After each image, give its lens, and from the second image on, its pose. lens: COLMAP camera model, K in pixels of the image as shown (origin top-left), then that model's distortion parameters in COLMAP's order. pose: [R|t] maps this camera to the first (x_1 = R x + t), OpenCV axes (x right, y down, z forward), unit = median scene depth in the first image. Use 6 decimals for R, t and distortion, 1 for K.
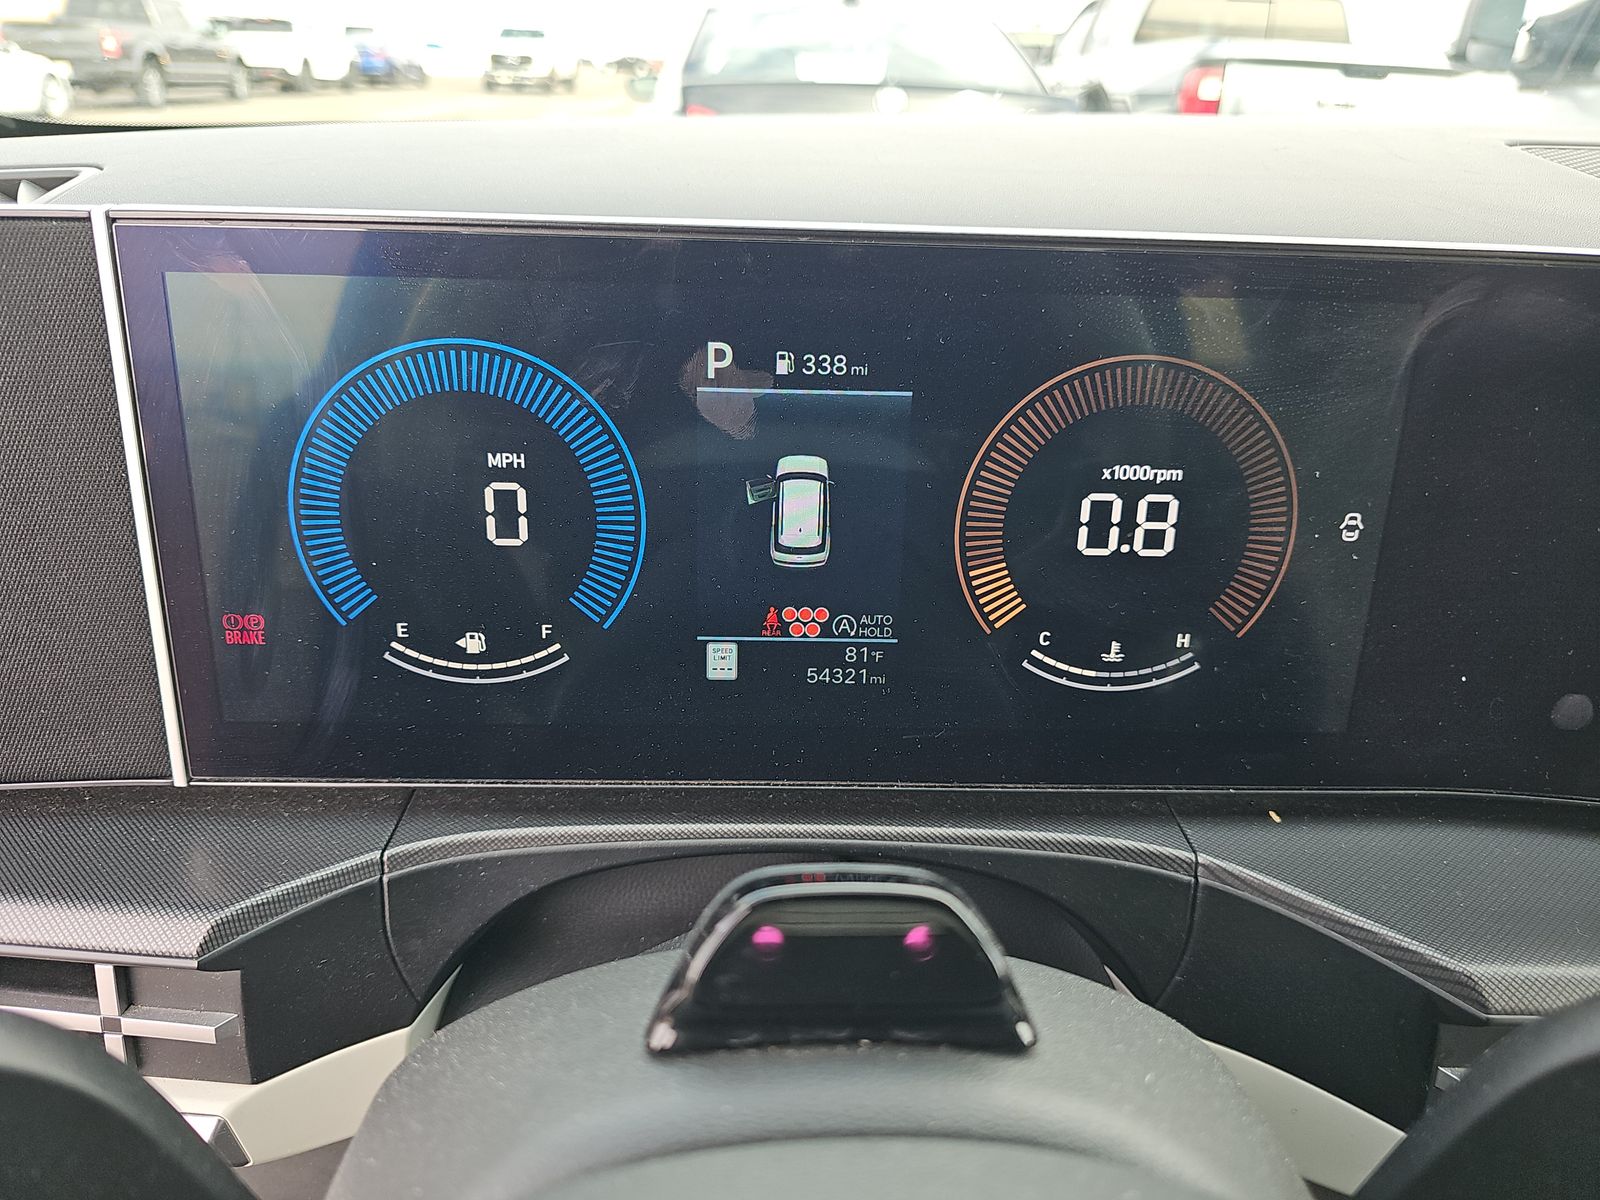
lens RADIAL K [[1069.2, 0, 797.0], [0, 1069.2, 602.9], [0, 0, 1]] dist [0.020530, -0.032203]
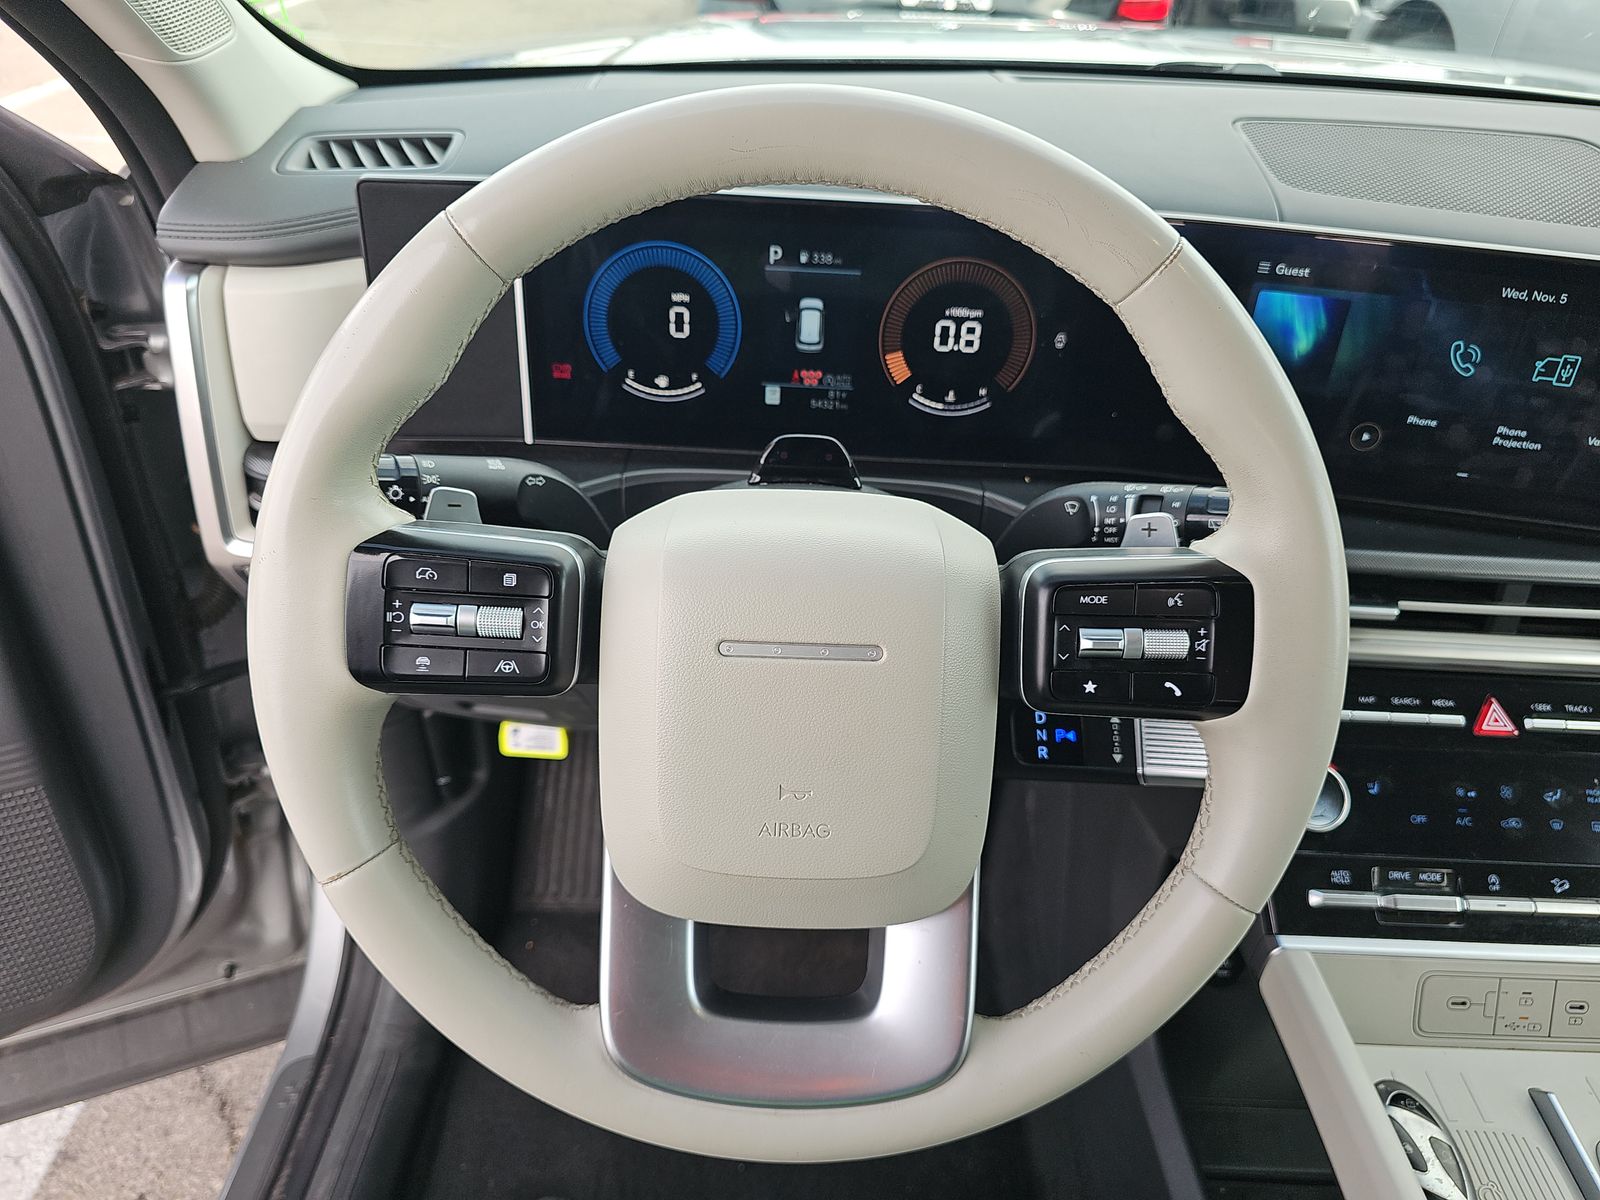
lens RADIAL K [[1069.2, 0, 797.4], [0, 1069.2, 629.6], [0, 0, 1]] dist [0.020530, -0.032203]
pose [[0.998259, 0.043426, -0.039925, 0.091282], [-0.035210, 0.981659, 0.187363, 0.116692], [0.047330, -0.185631, 0.981479, -1.276345]]
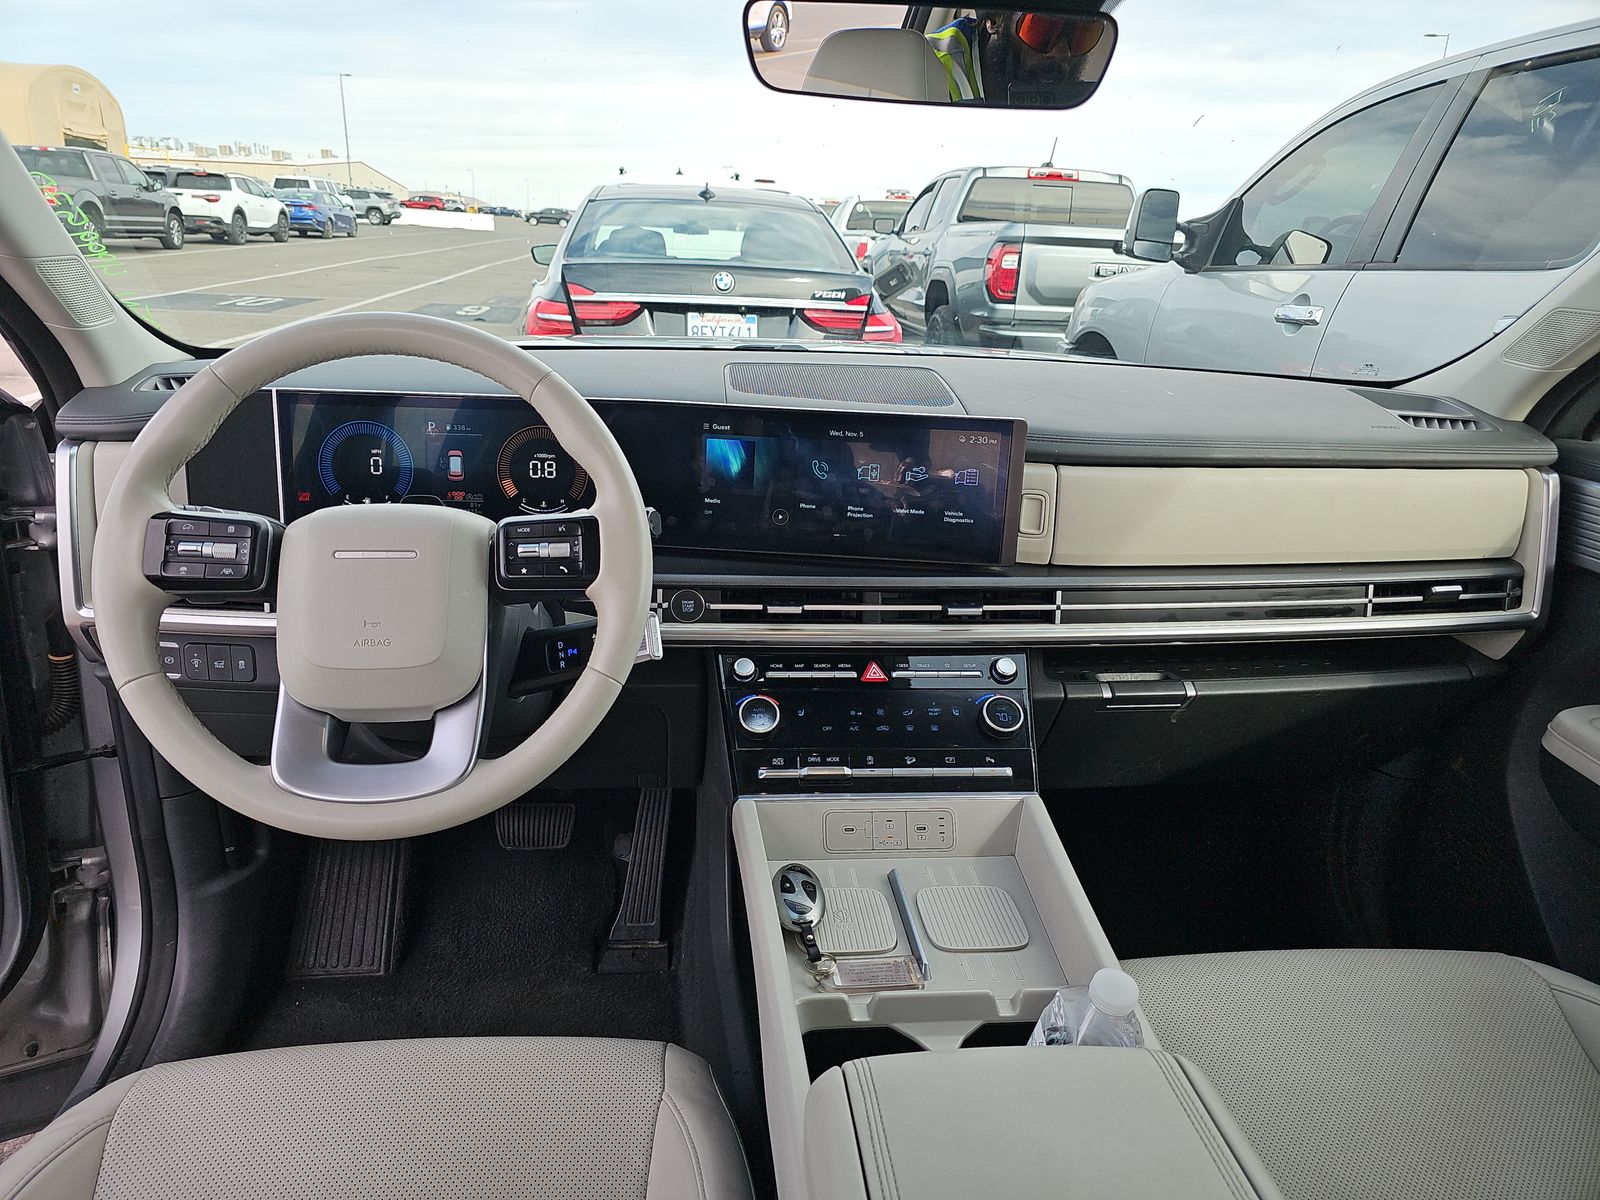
lens RADIAL K [[1069.2, 0, 794.6], [0, 1069.2, 627.9], [0, 0, 1]] dist [0.020530, -0.032203]
pose [[0.997796, -0.011395, 0.065370, 0.933859], [0.017630, 0.995262, -0.095618, 0.859406], [-0.063971, 0.096560, 0.993269, -2.762959]]
